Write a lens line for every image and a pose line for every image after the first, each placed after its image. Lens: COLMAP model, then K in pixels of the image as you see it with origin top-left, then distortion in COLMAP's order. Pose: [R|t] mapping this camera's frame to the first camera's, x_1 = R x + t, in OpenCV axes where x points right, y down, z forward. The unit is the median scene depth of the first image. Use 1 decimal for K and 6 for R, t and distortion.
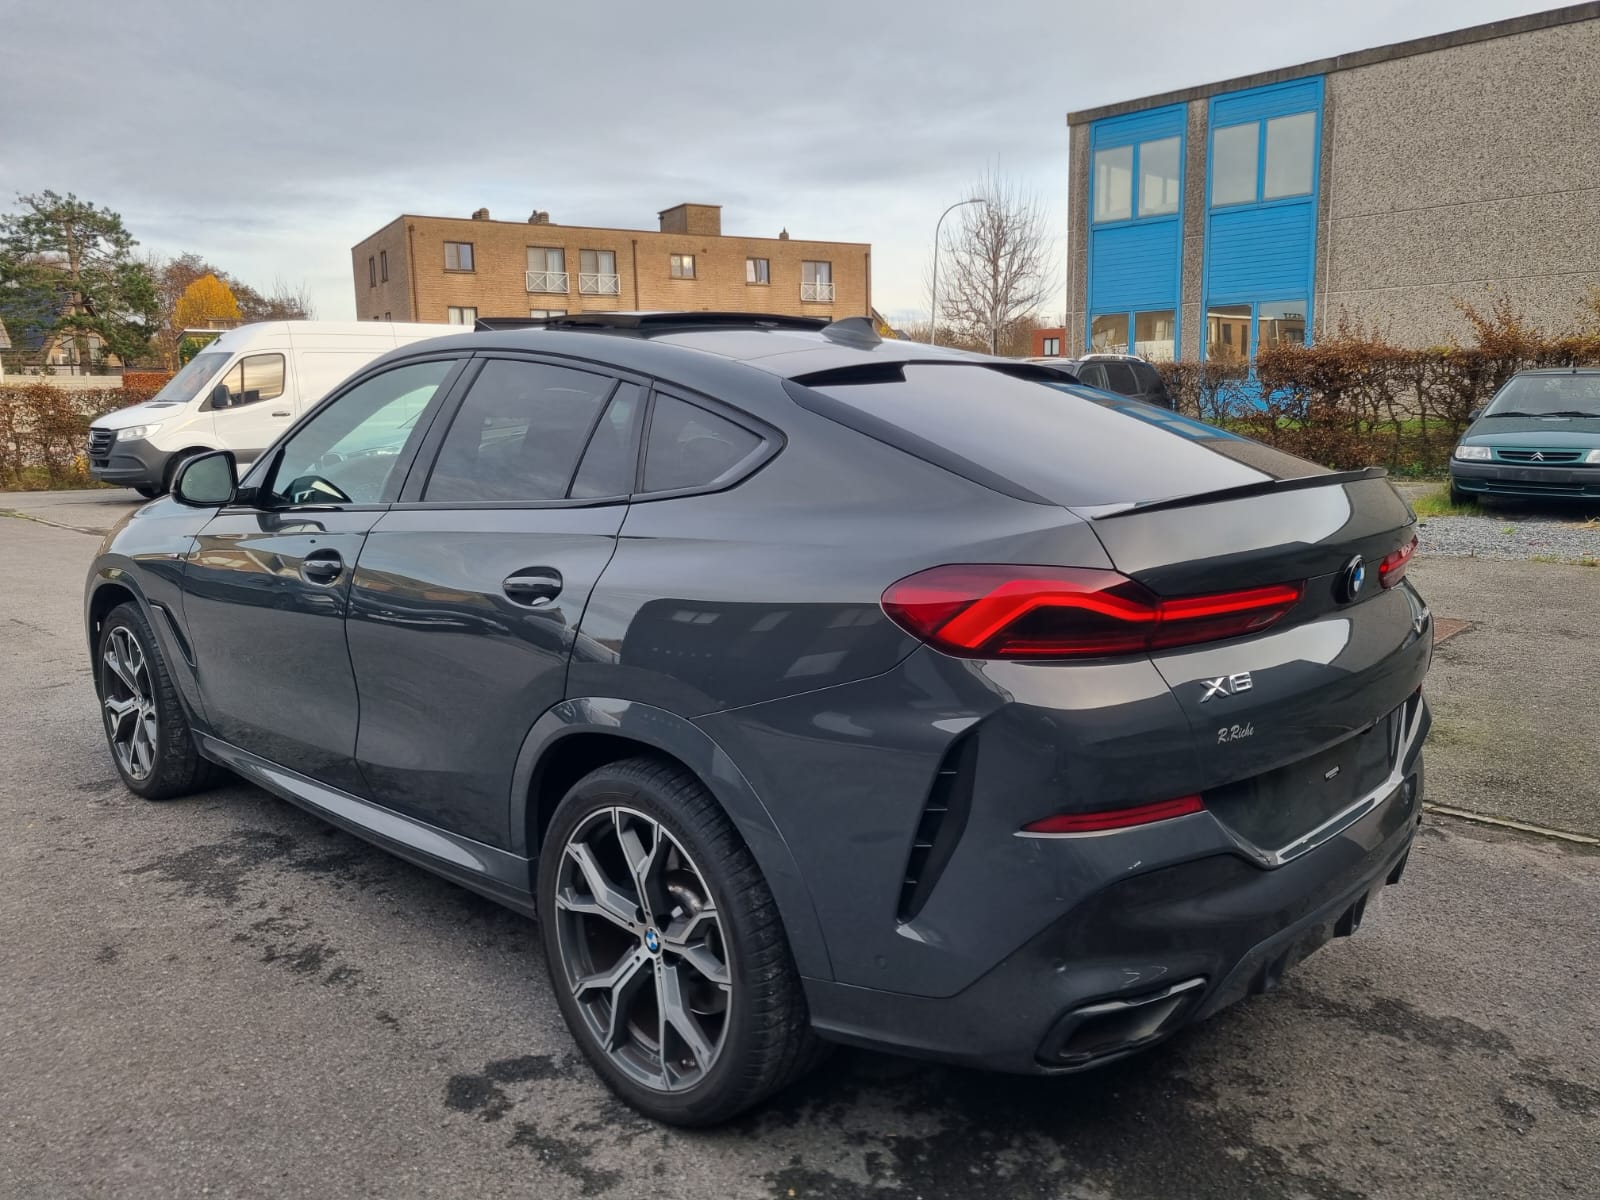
lens RADIAL K [[1179.9, 0, 828.5], [0, 1179.9, 572.4], [0, 0, 1]] dist [0.062180, -0.045465]
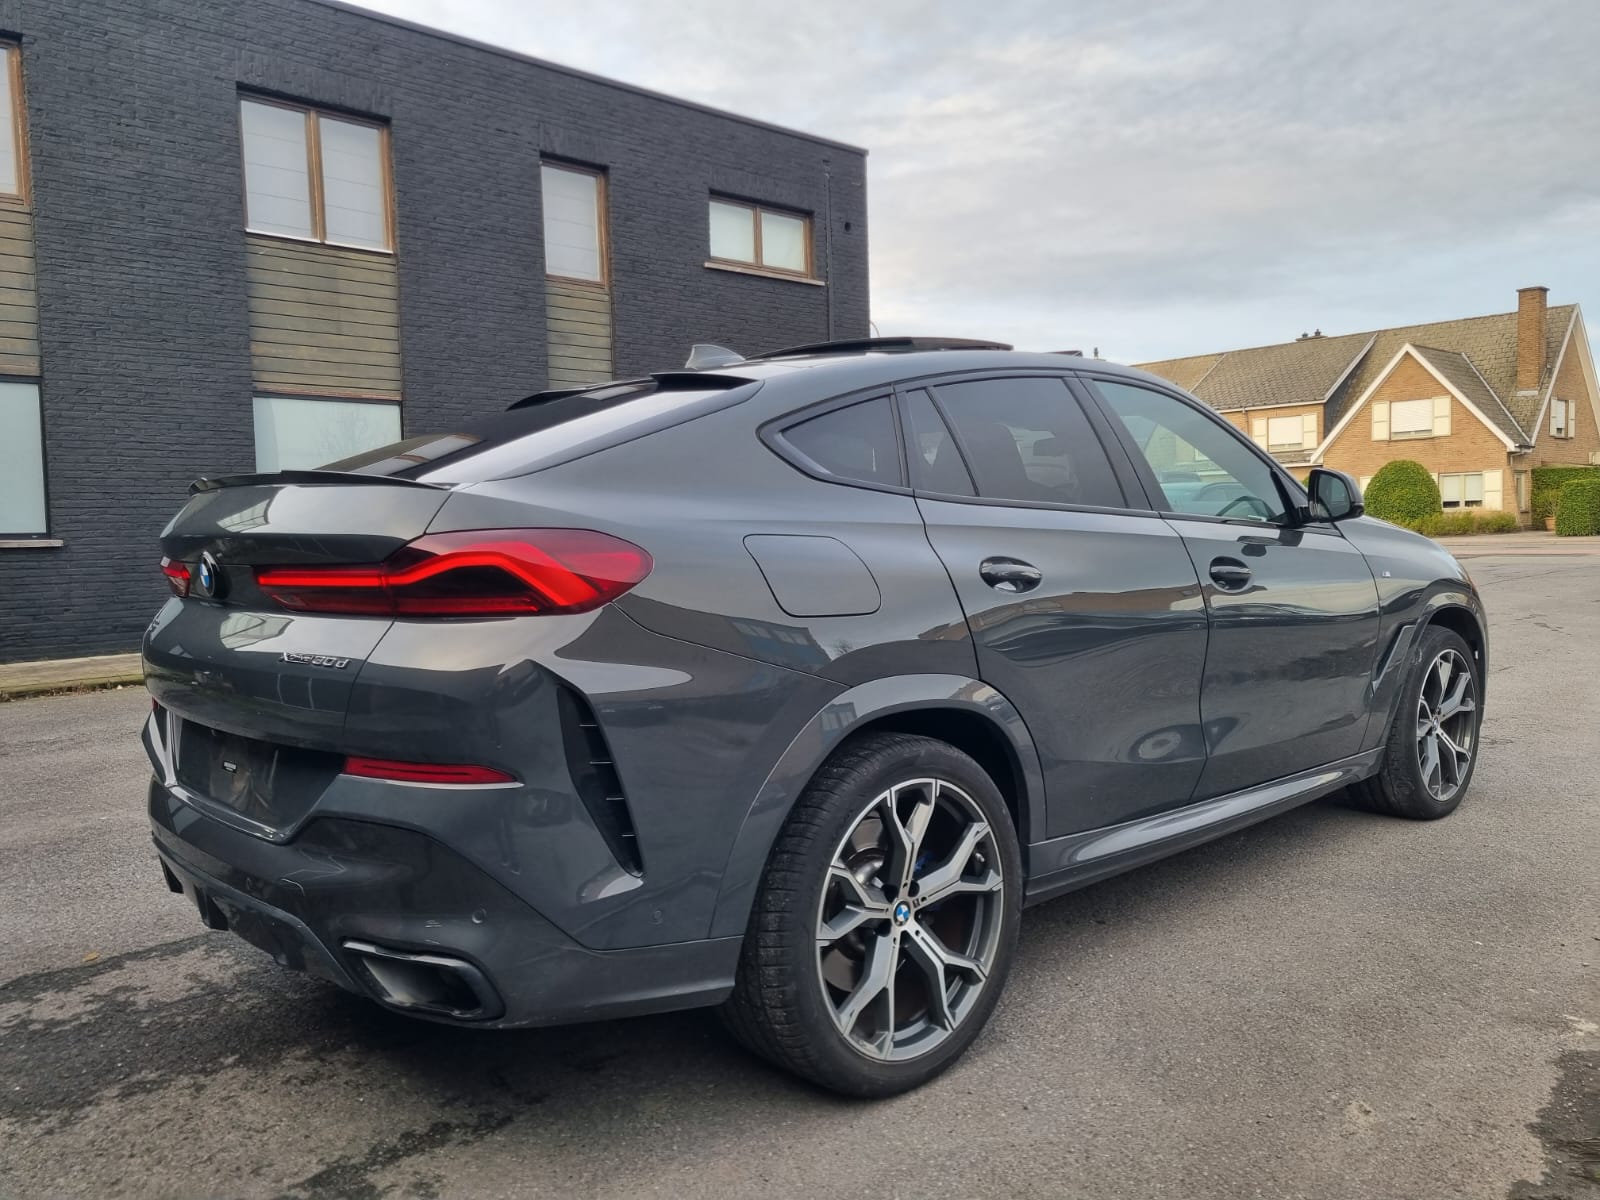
lens RADIAL K [[1184.1, 0, 841.4], [0, 1184.1, 598.7], [0, 0, 1]] dist [0.056446, -0.038237]
pose [[-0.042210, 0.077945, -0.996064, 0.886015], [-0.124232, 0.988806, 0.082641, -0.079703], [0.991355, 0.127232, -0.032054, 0.960656]]
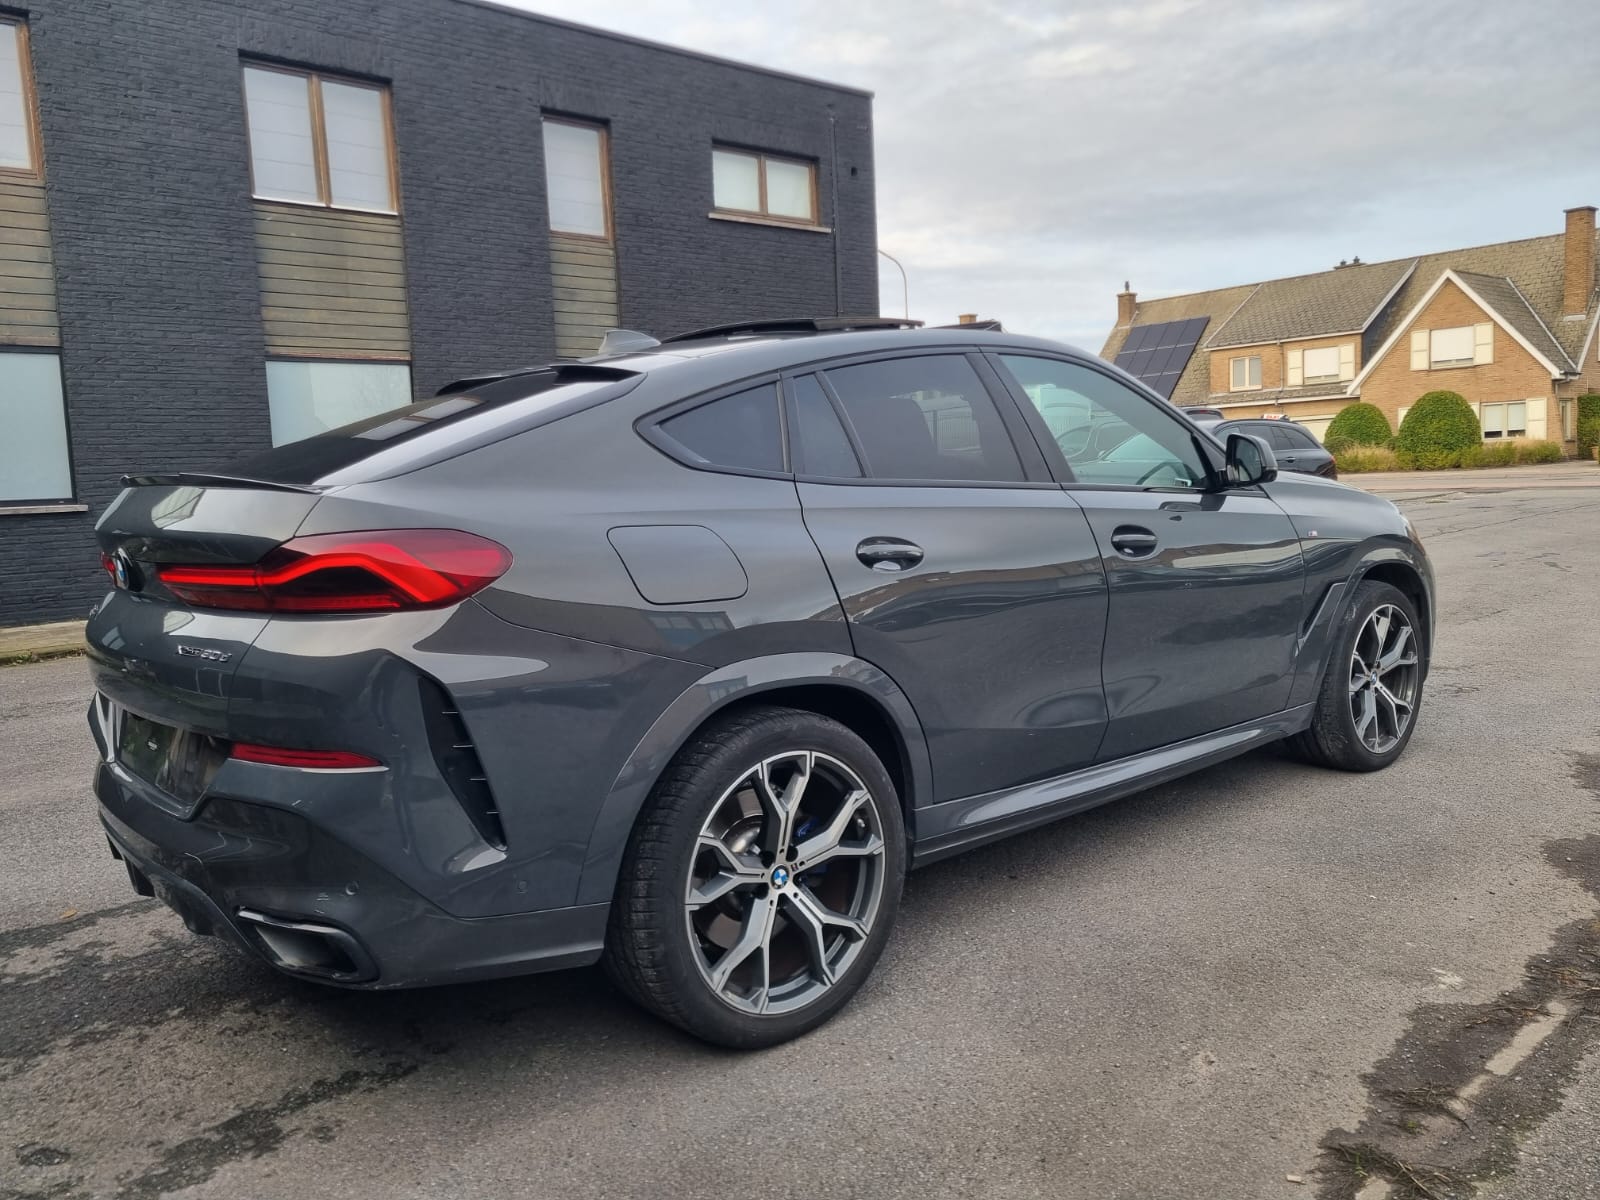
lens RADIAL K [[1181.3, 0, 827.9], [0, 1181.3, 585.1], [0, 0, 1]] dist [0.062998, -0.044378]
pose [[-0.082842, 0.116699, -0.989706, 0.910836], [-0.104832, 0.986589, 0.125106, -0.117116], [0.991034, 0.114117, -0.069497, 1.052093]]
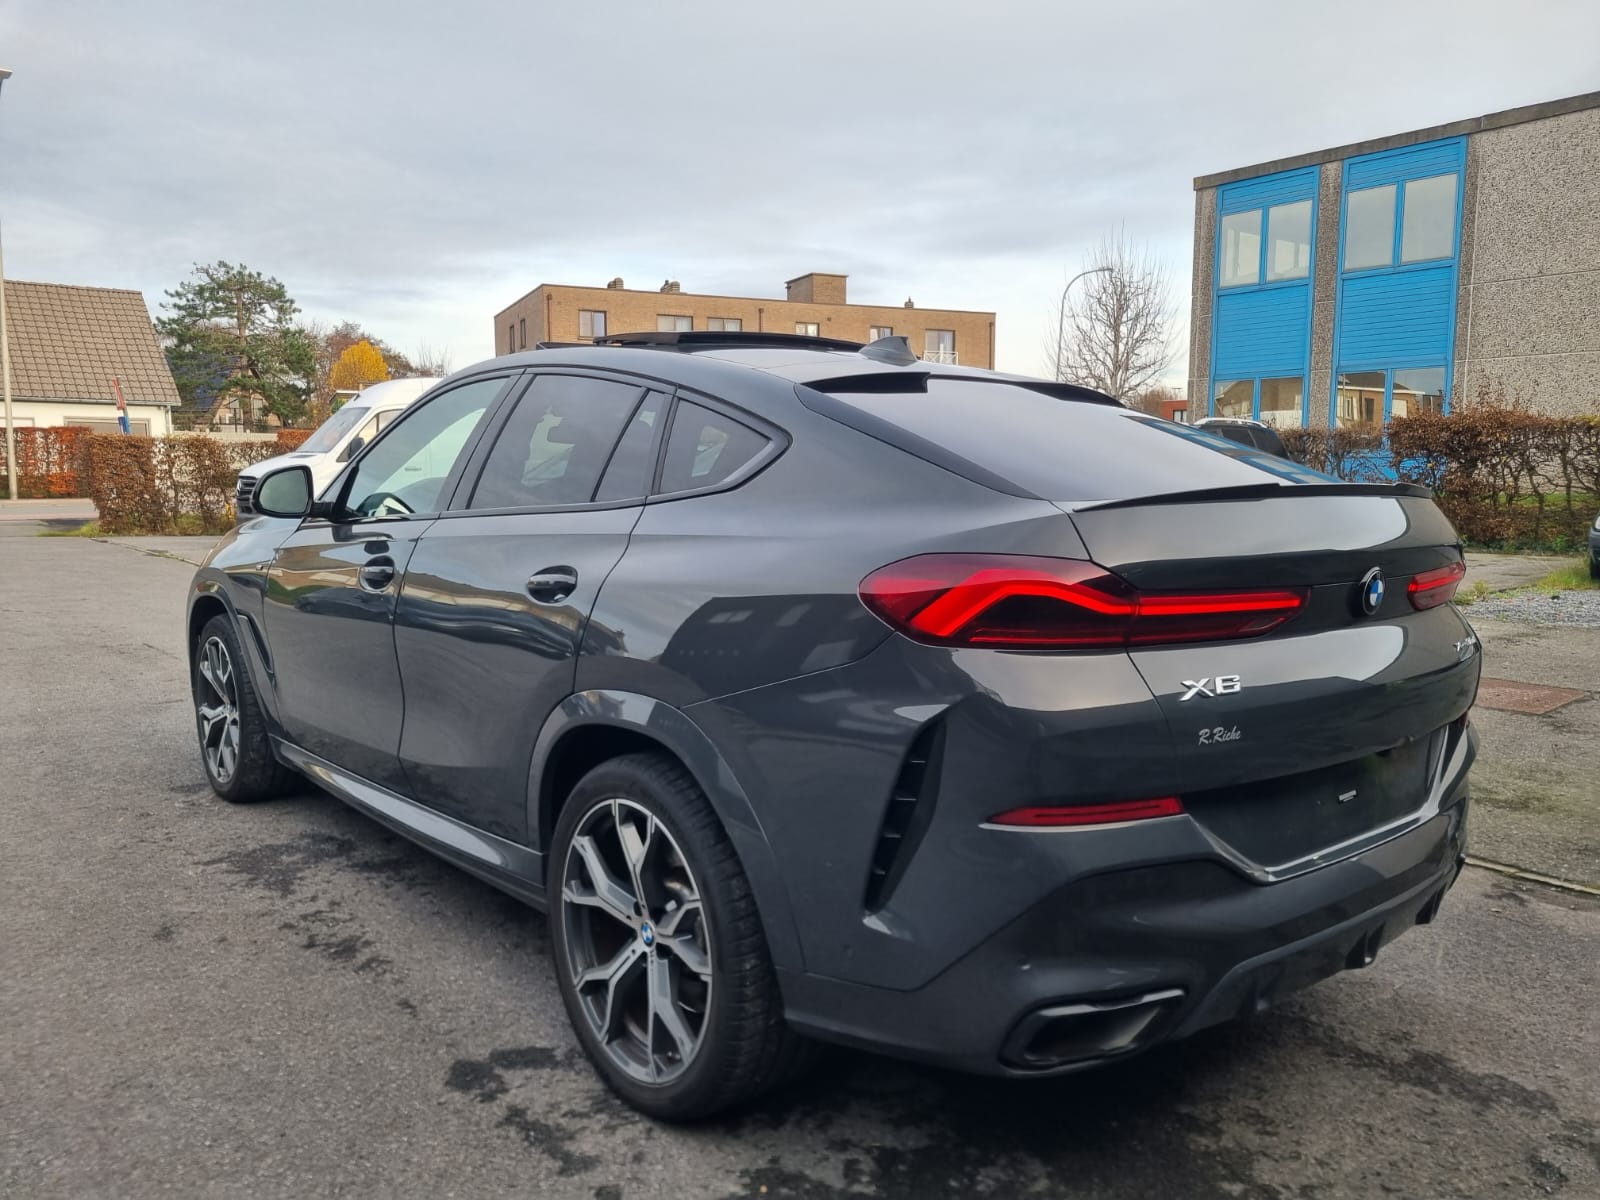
lens RADIAL K [[1186.0, 0, 828.9], [0, 1186.0, 601.7], [0, 0, 1]] dist [0.055549, -0.038385]
pose [[0.994590, 0.028743, -0.099821, 0.062869], [-0.032088, 0.998971, -0.032065, 0.035505], [0.098797, 0.035094, 0.994489, -0.001487]]
